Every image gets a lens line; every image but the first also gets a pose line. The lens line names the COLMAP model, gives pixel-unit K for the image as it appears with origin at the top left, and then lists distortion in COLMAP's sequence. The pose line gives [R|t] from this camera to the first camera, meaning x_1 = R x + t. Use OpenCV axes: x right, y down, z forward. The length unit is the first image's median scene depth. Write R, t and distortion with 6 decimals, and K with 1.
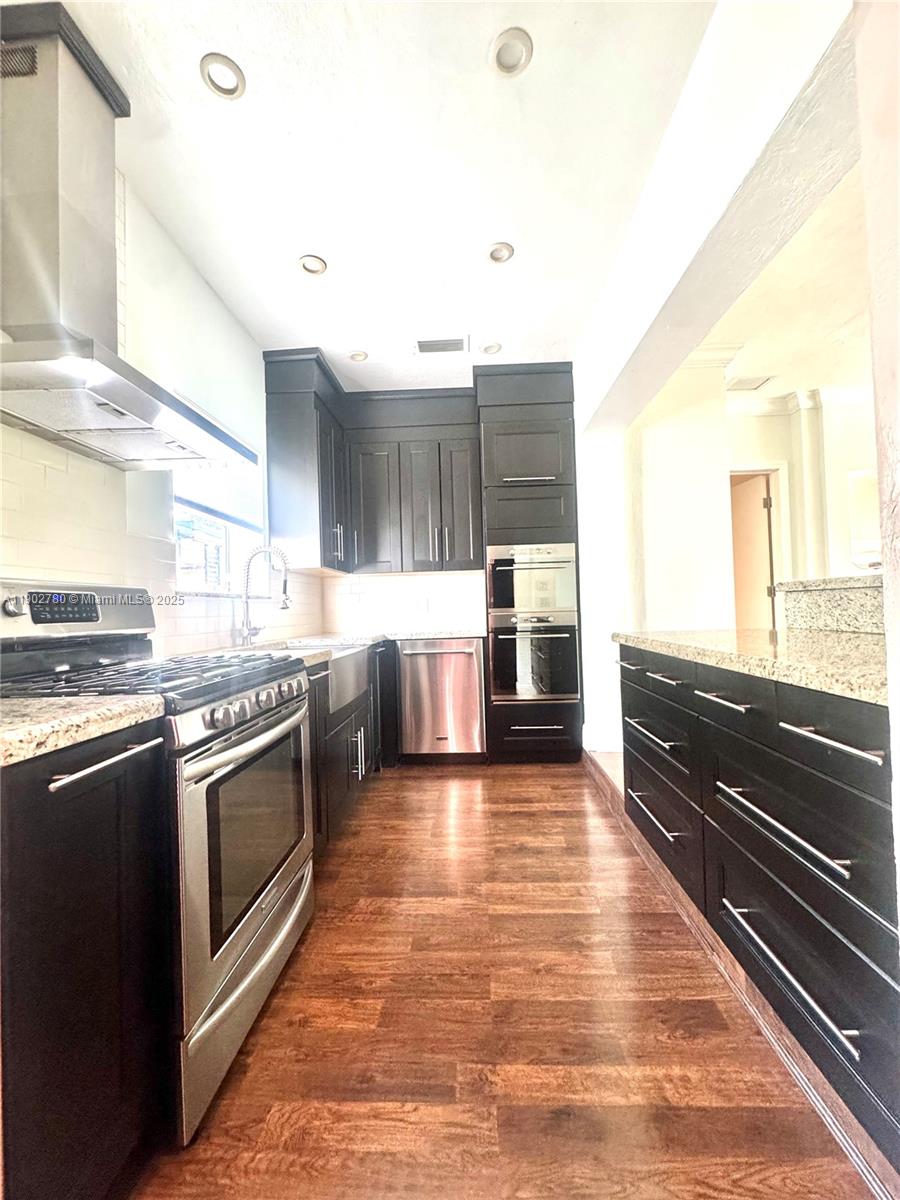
lens RADIAL K [[484.3, 0, 450.7], [0, 484.3, 599.9], [0, 0, 1]] dist [-0.001614, 0.000134]
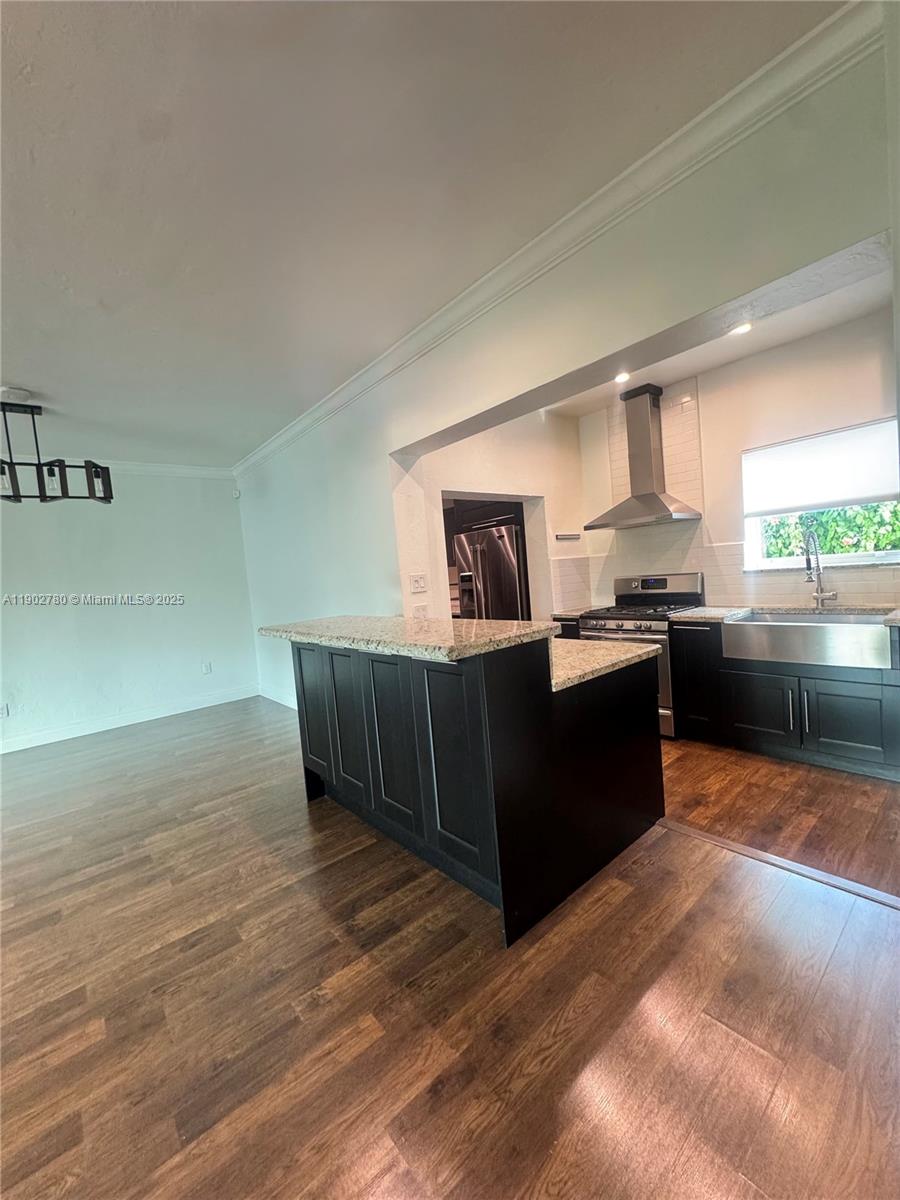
lens RADIAL K [[484.3, 0, 453.2], [0, 484.3, 595.4], [0, 0, 1]] dist [-0.001614, 0.000134]
pose [[-0.716193, 0.127858, -0.686091, 1.348592], [0.117592, 0.991128, 0.061952, -0.152136], [0.687925, -0.036309, -0.724873, 1.464050]]
